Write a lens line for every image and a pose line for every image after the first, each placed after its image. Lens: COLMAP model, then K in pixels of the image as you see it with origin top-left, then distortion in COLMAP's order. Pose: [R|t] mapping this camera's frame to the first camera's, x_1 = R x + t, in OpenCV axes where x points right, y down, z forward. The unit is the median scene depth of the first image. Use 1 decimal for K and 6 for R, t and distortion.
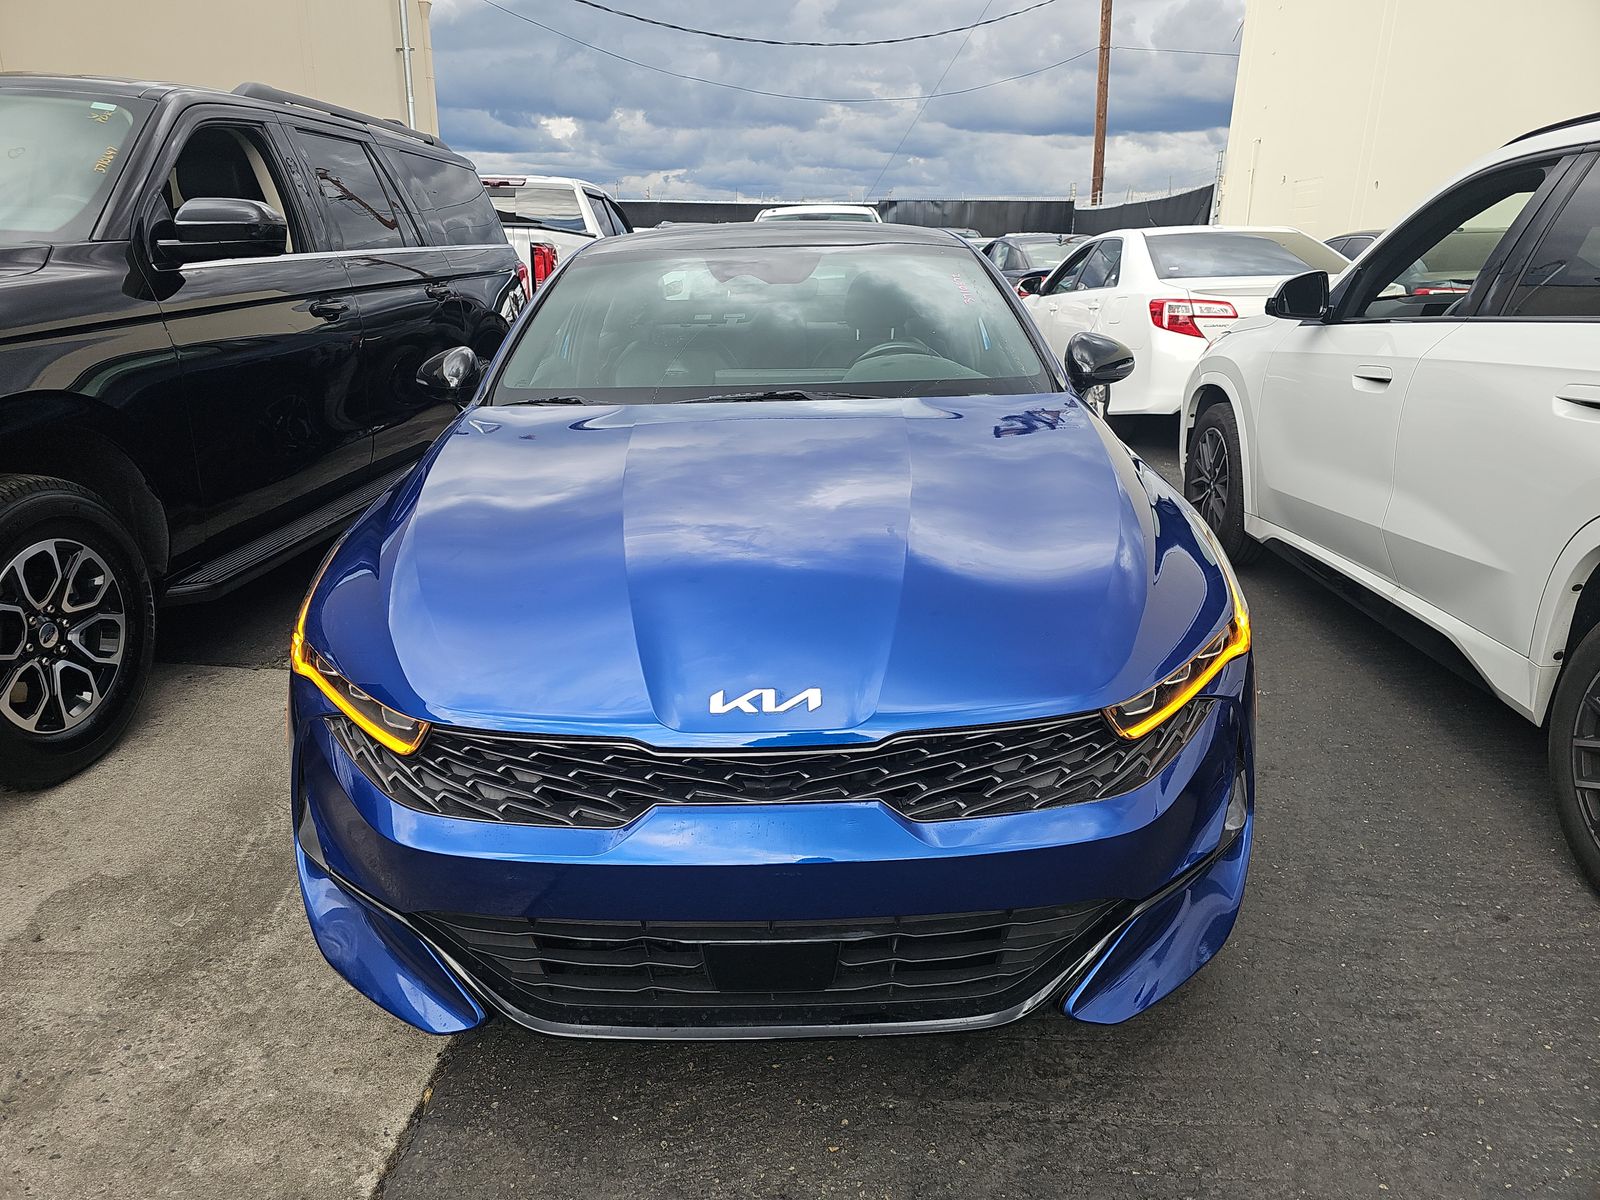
lens RADIAL K [[1054.2, 0, 791.5], [0, 1054.2, 605.6], [0, 0, 1]] dist [0.039660, -0.035686]
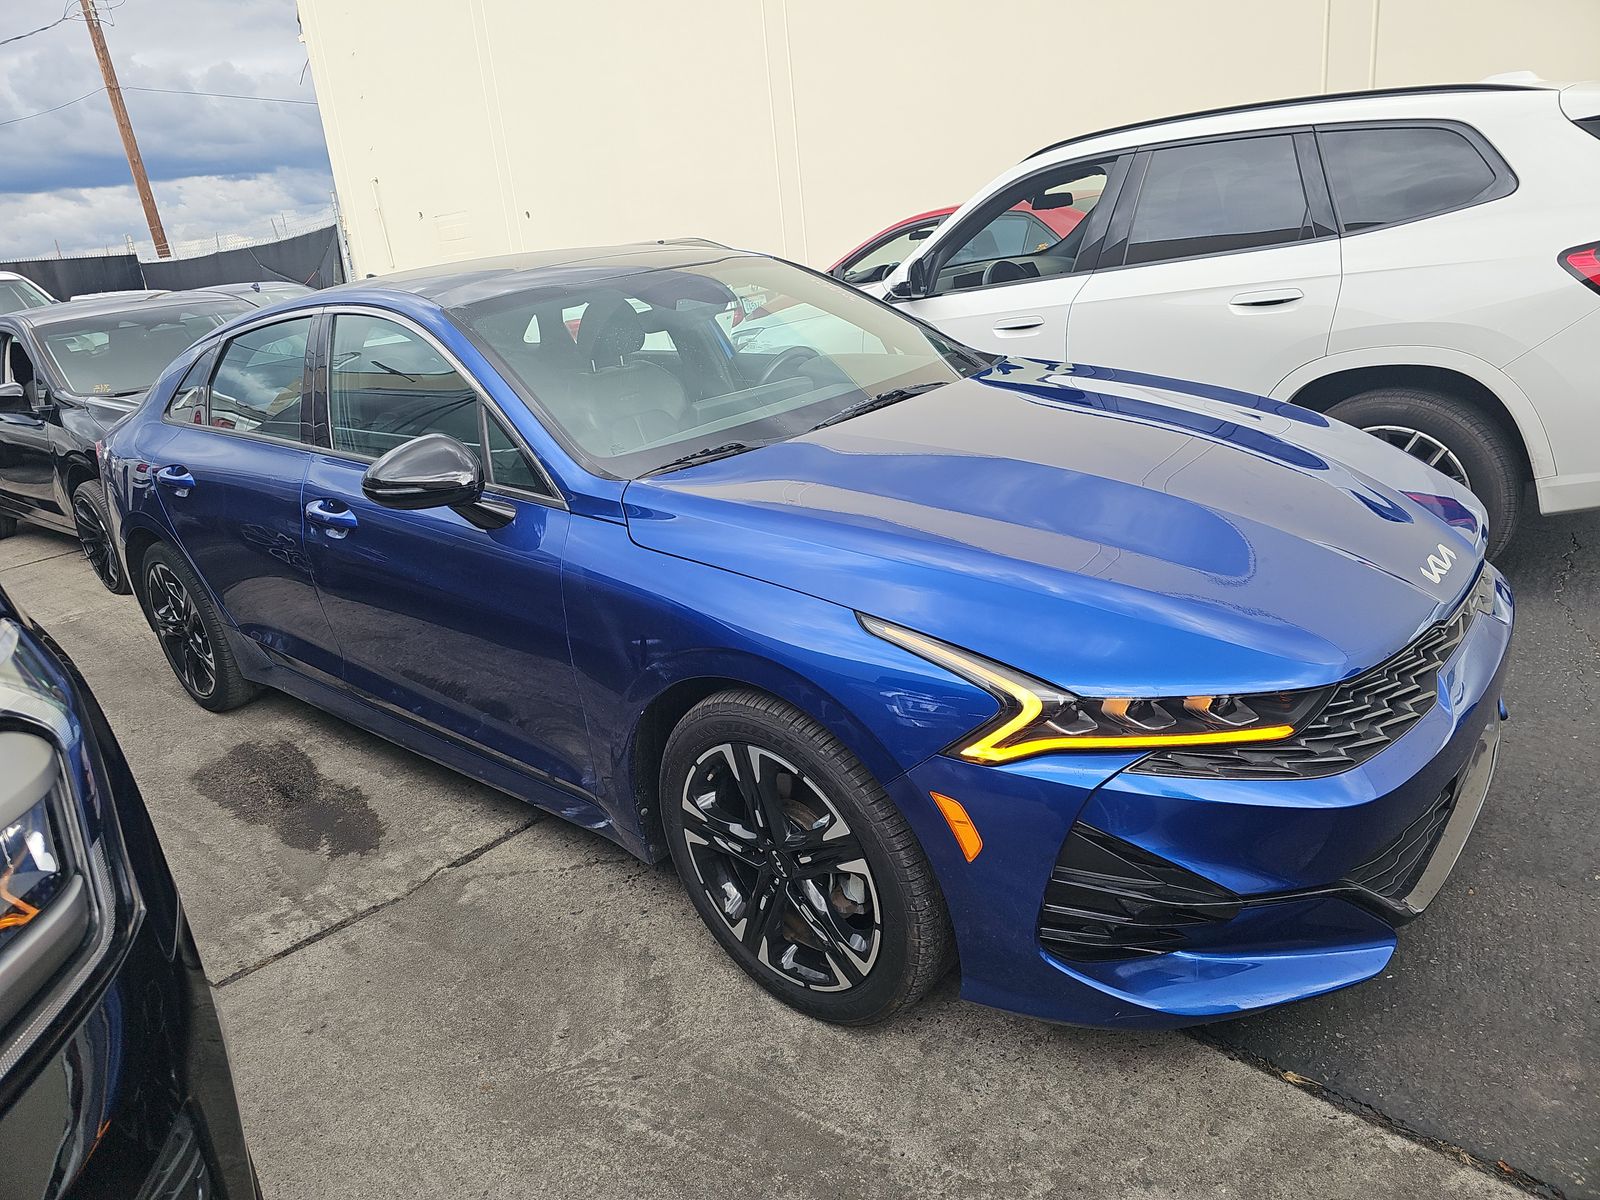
lens RADIAL K [[1054.2, 0, 791.0], [0, 1054.2, 598.1], [0, 0, 1]] dist [0.039660, -0.035686]
pose [[0.653930, -0.306199, 0.691822, -0.797873], [0.335042, 0.937086, 0.098062, -0.142375], [-0.678323, 0.167663, 0.715379, 0.352808]]
